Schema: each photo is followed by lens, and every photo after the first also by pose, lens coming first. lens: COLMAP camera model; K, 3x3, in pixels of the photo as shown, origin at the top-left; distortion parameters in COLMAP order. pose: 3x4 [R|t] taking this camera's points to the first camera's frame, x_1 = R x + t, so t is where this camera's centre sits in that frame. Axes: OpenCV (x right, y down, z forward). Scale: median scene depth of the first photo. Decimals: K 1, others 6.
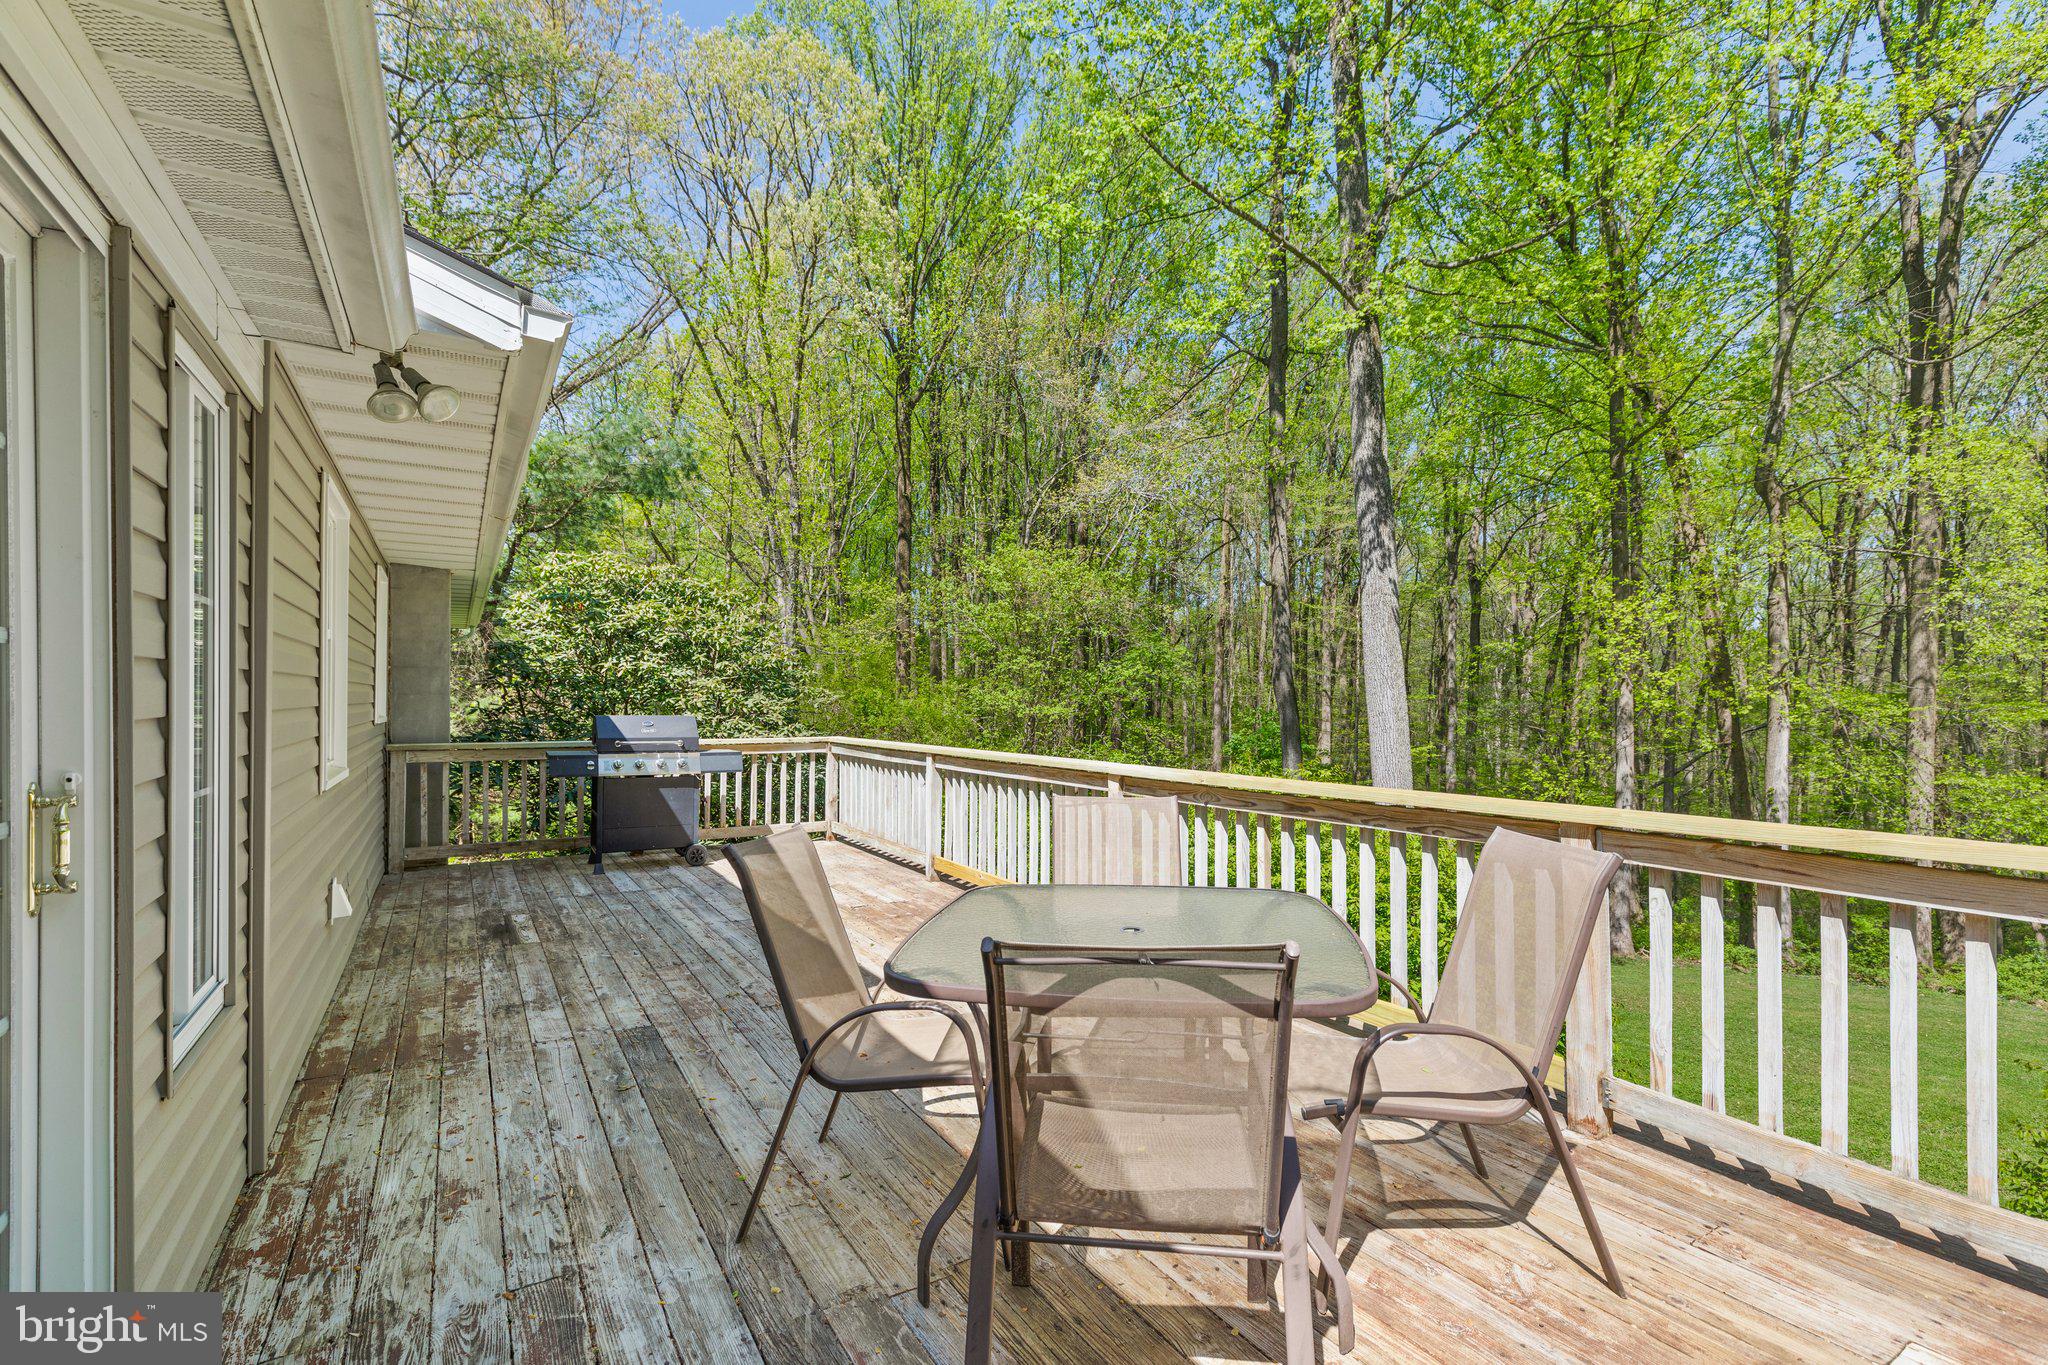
lens RADIAL K [[934.7, 0, 1024.0], [0, 934.7, 682.5], [0, 0, 1]] dist [0.002745, 0.000127]
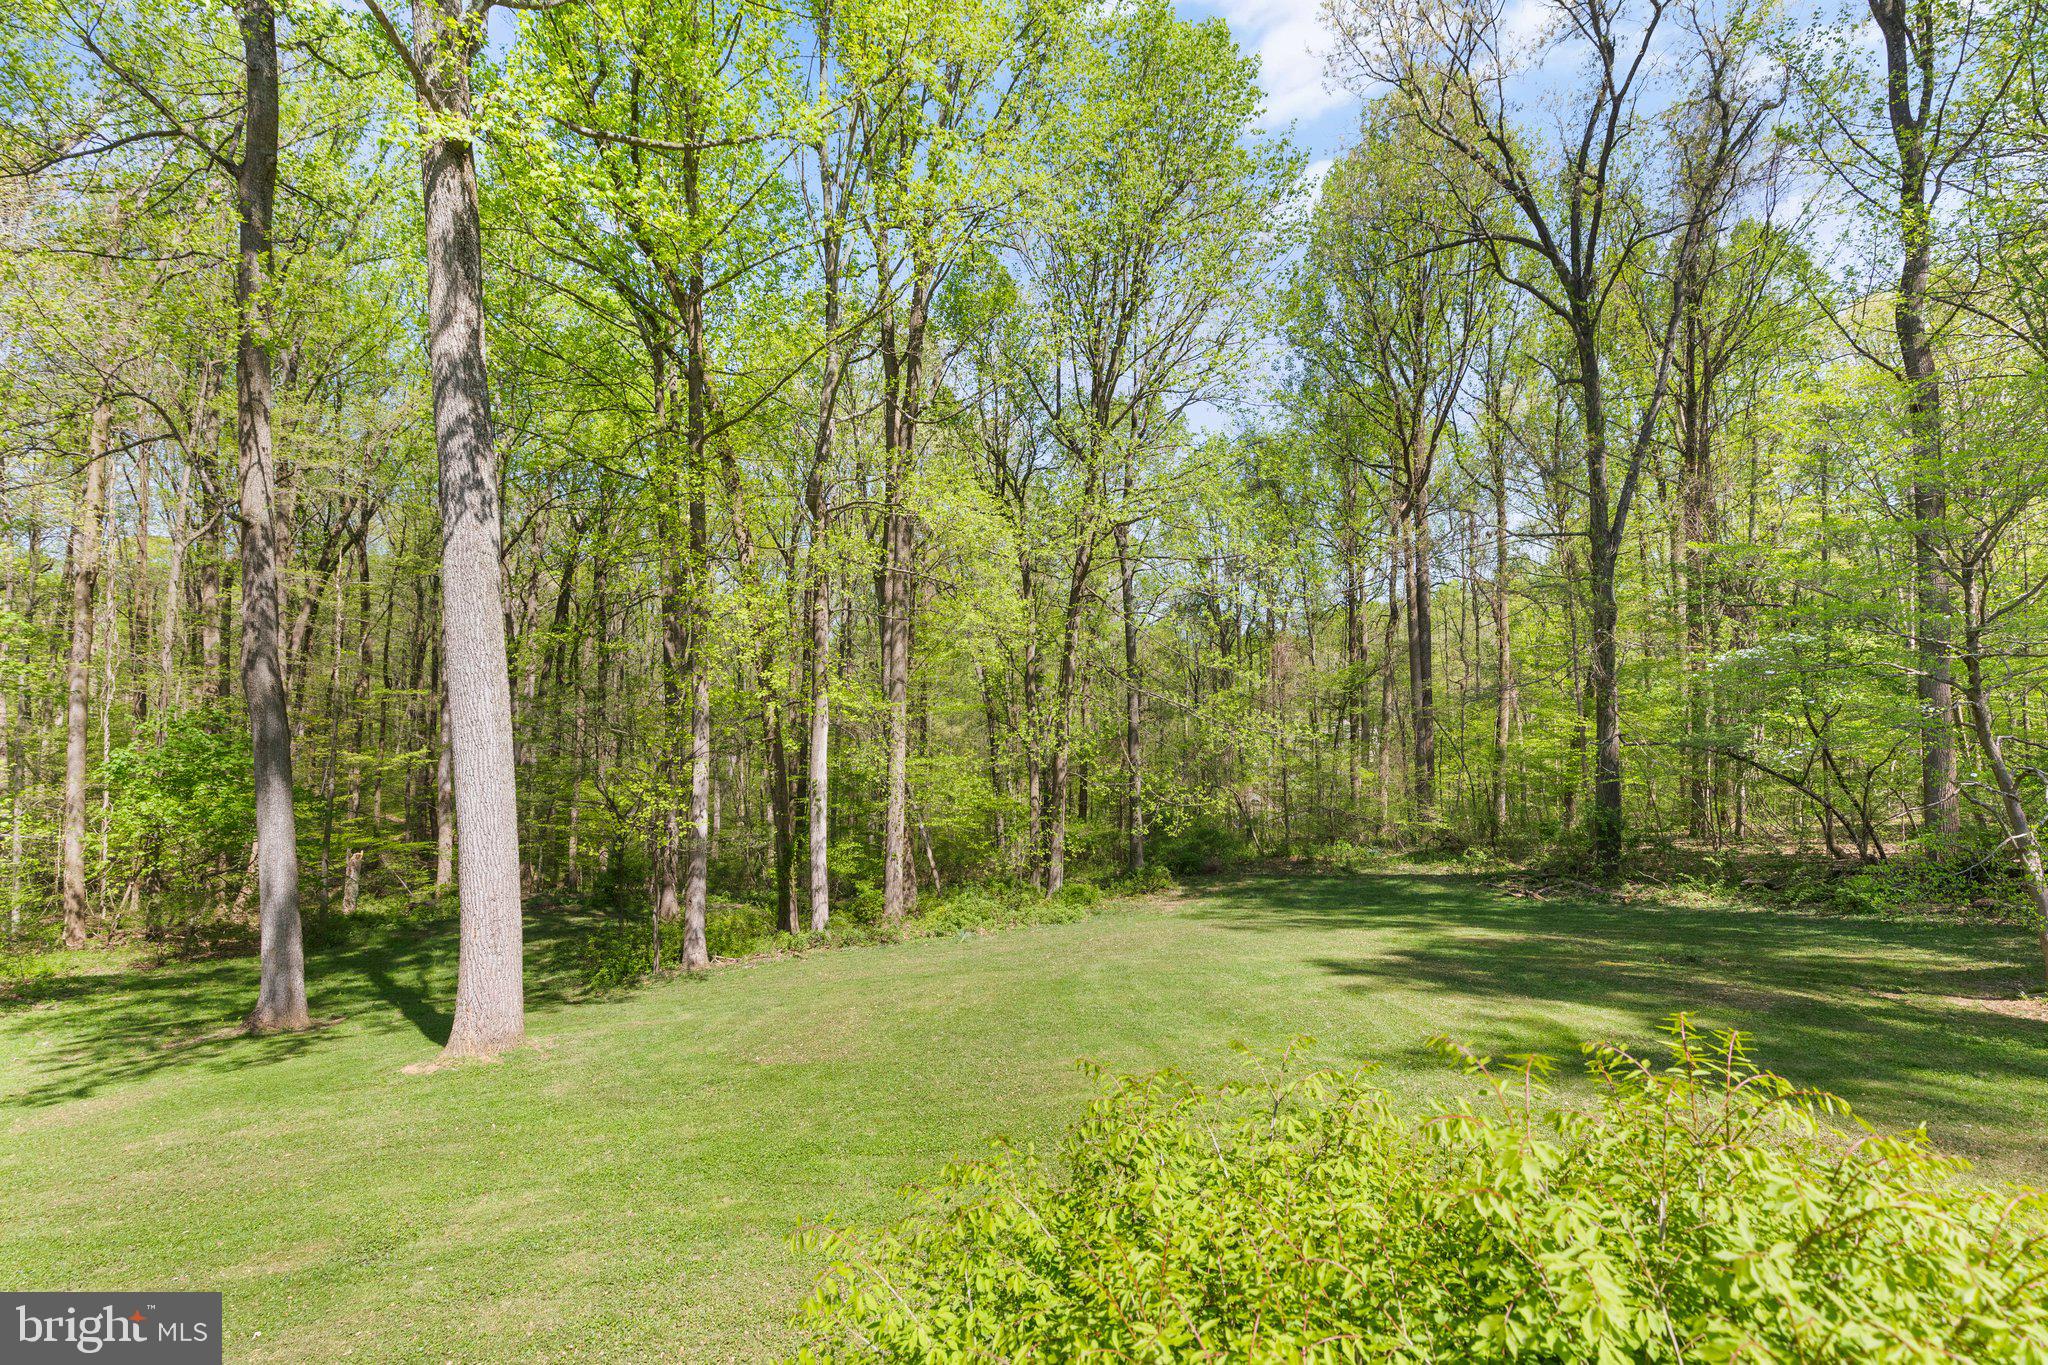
lens RADIAL K [[934.7, 0, 1024.0], [0, 934.7, 682.5], [0, 0, 1]] dist [0.002745, 0.000127]
pose [[0.521915, 0.008793, 0.852952, -0.001166], [-0.018464, 0.999829, 0.000991, -0.006740], [-0.852798, -0.016267, 0.521988, 0.279285]]
